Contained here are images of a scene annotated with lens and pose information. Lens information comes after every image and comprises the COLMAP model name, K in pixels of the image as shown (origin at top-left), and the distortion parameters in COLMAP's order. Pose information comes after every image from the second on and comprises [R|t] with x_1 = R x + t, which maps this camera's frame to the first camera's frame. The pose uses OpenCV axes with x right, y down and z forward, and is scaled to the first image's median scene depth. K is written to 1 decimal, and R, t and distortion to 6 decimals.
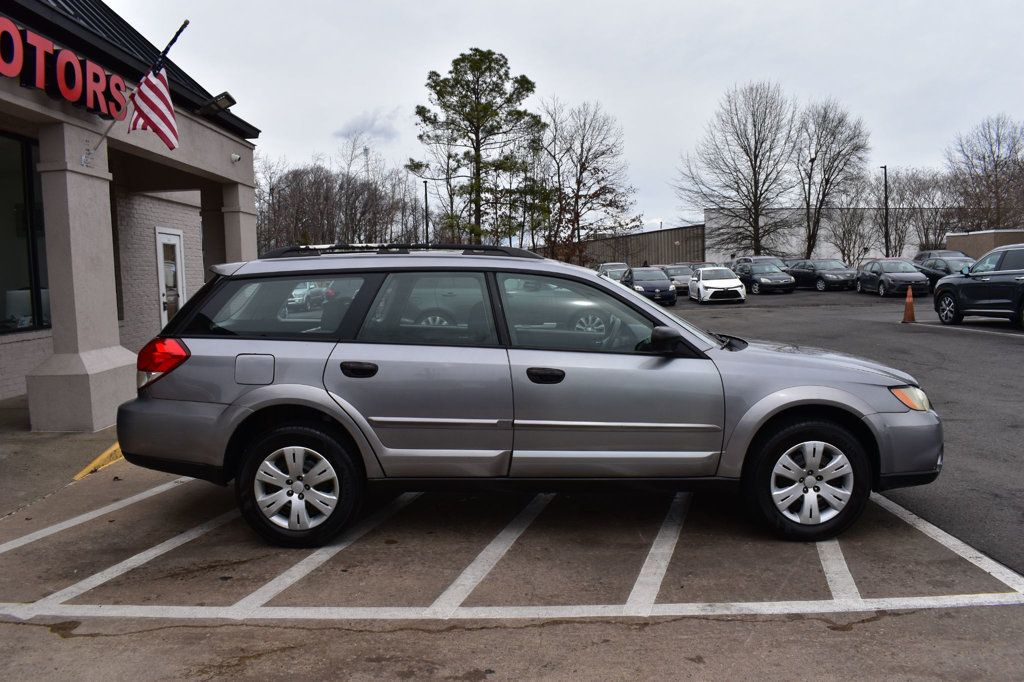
lens RADIAL K [[793.2, 0, 519.7], [0, 793.2, 339.9], [0, 0, 1]] dist [-0.092219, 0.004950]
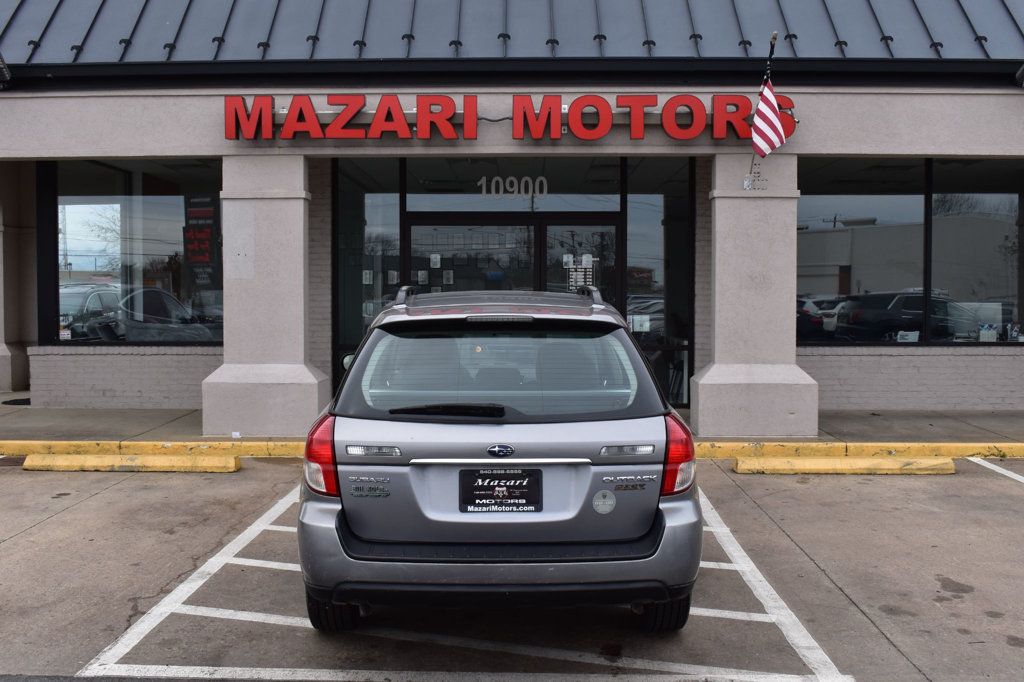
lens RADIAL K [[1116.9, 0, 504.7], [0, 1116.9, 337.4], [0, 0, 1]] dist [-0.067243, 0.000000]
pose [[-0.048529, 0.068538, -0.996467, 1.822646], [-0.082951, 0.993920, 0.072403, -0.198714], [0.995371, 0.086171, -0.042549, 1.384929]]
